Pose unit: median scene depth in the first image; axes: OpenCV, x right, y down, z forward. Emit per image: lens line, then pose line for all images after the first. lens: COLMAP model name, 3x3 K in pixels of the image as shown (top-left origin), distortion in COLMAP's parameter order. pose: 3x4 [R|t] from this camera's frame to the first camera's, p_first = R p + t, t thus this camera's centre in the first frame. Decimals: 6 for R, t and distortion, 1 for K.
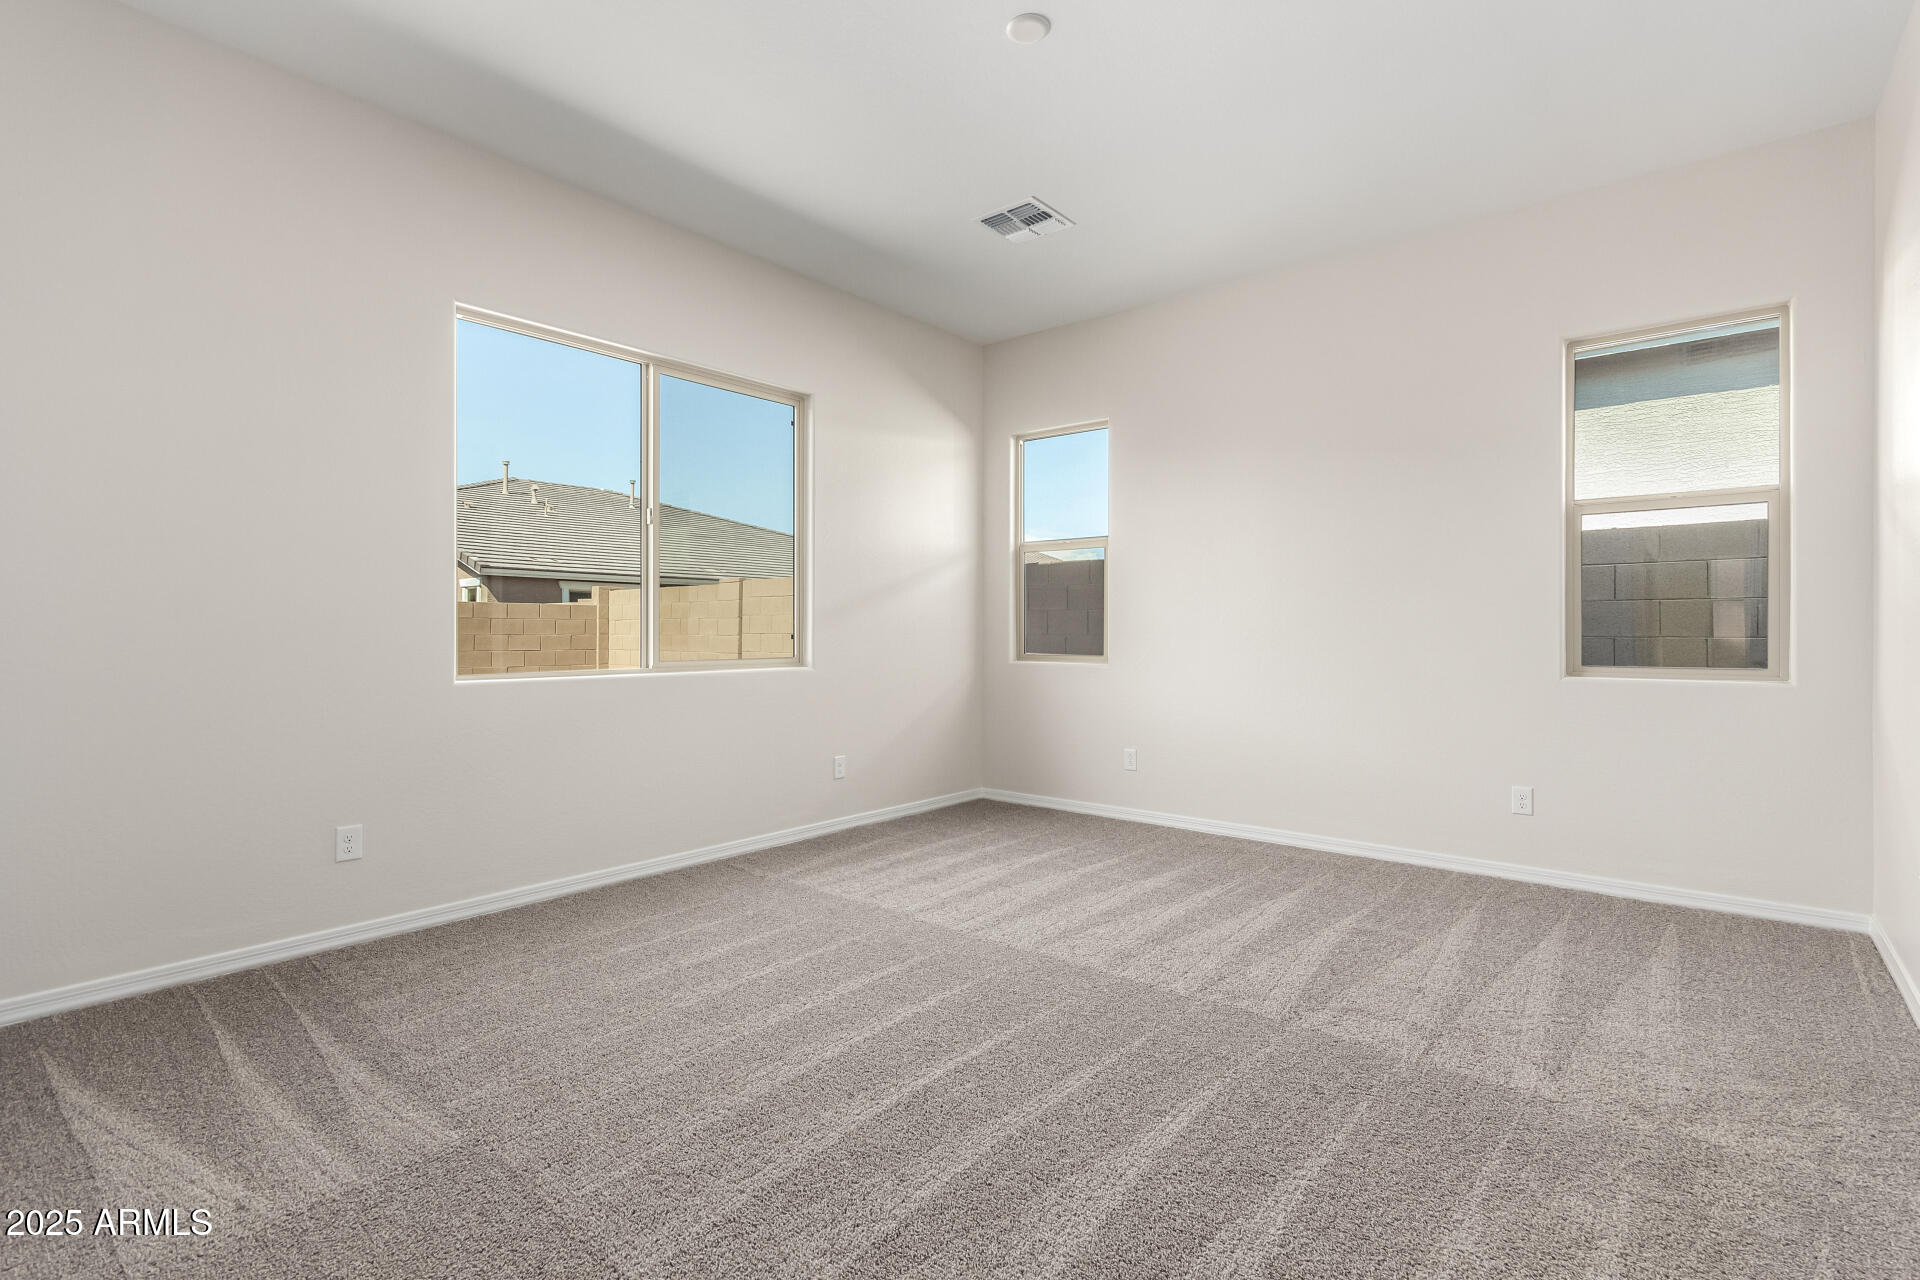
lens RADIAL K [[896.1, 0, 960.0], [0, 896.1, 649.8], [0, 0, 1]] dist [0.003270, 0.000128]
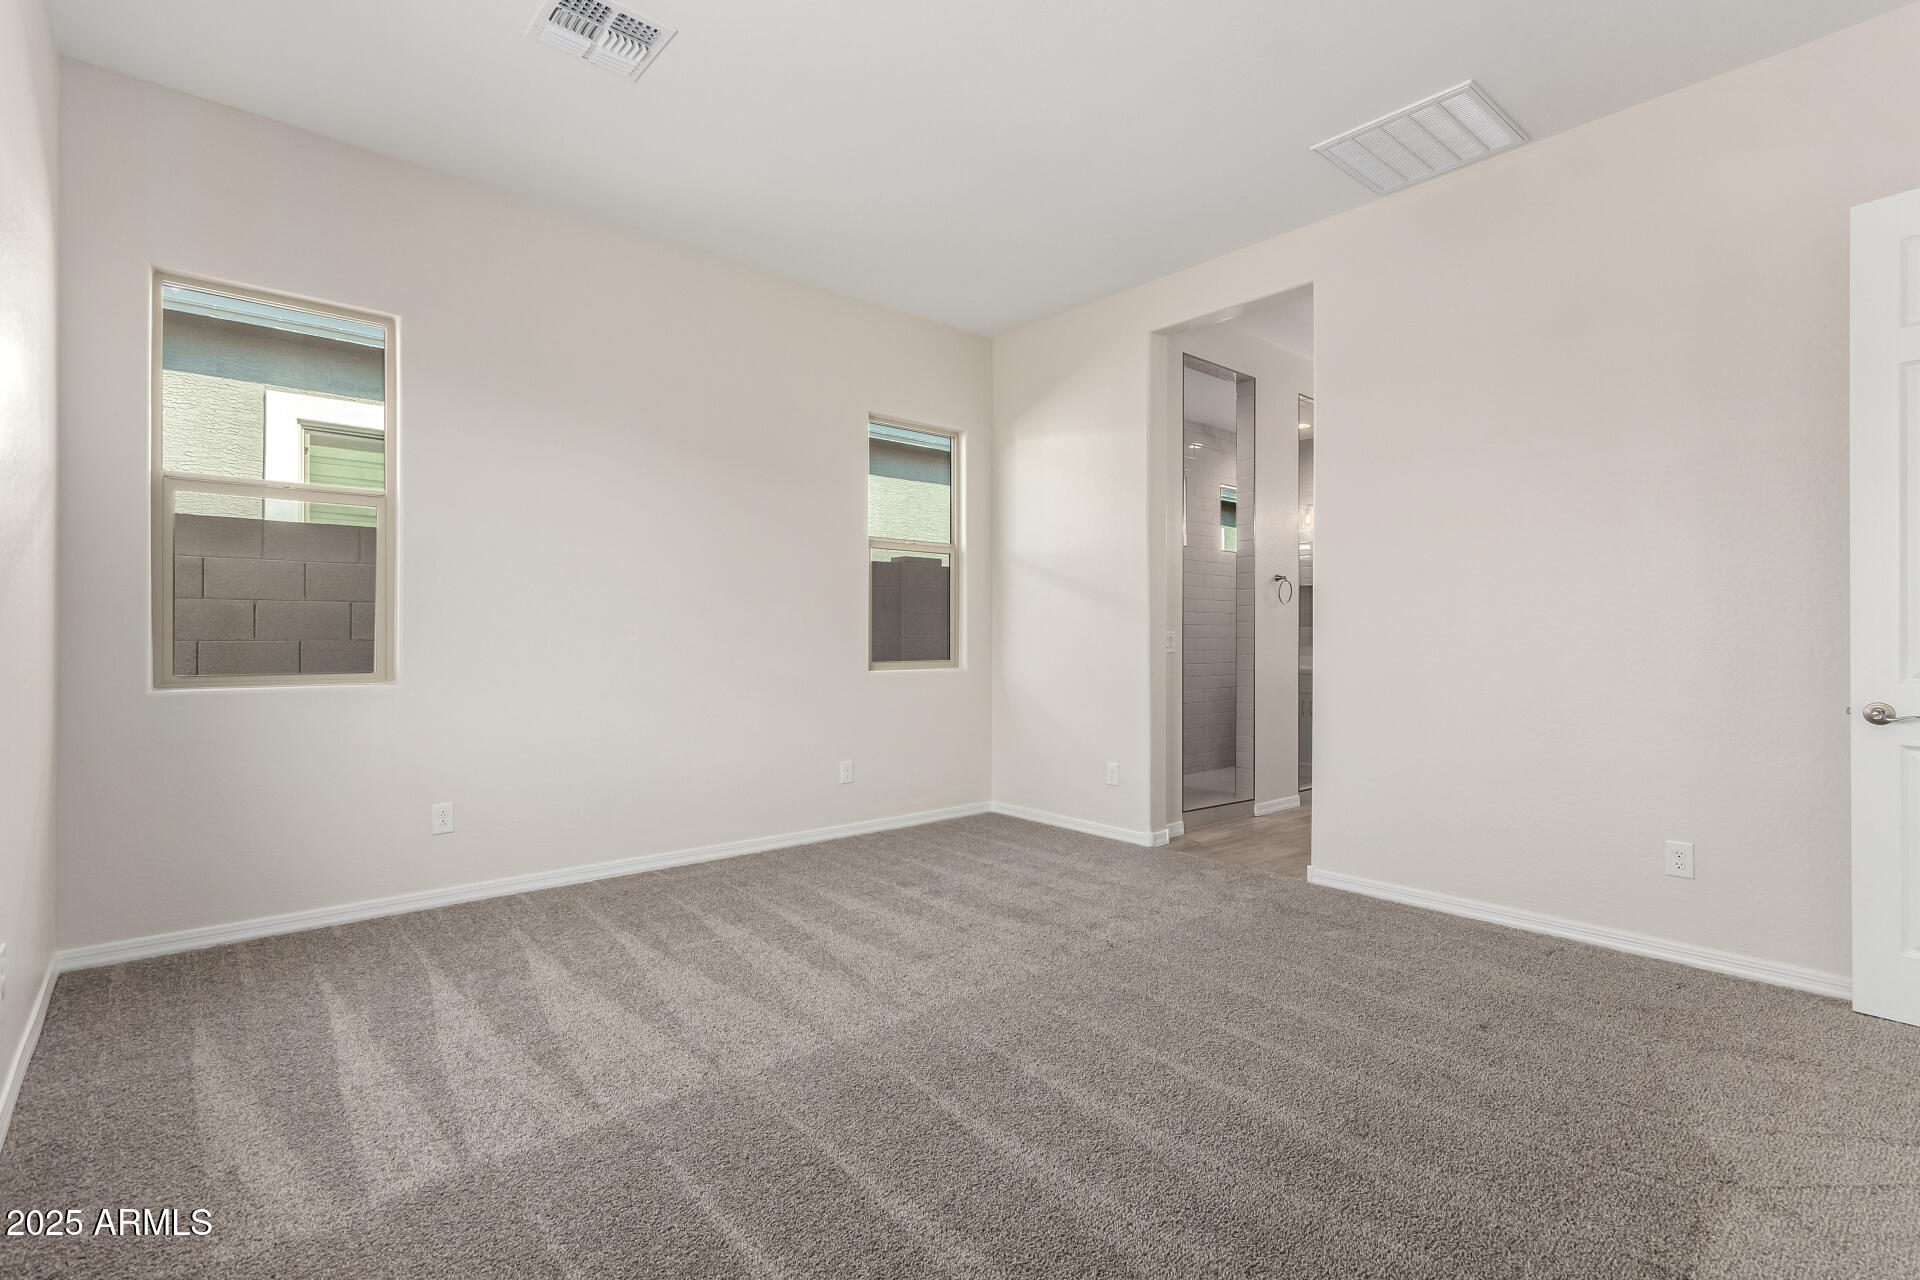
lens RADIAL K [[896.1, 0, 959.6], [0, 896.1, 627.6], [0, 0, 1]] dist [0.003270, 0.000128]
pose [[0.145814, 0.015539, 0.989190, -0.659577], [0.017674, 0.999676, -0.018309, -0.010436], [-0.989154, 0.020153, 0.145492, 0.728156]]
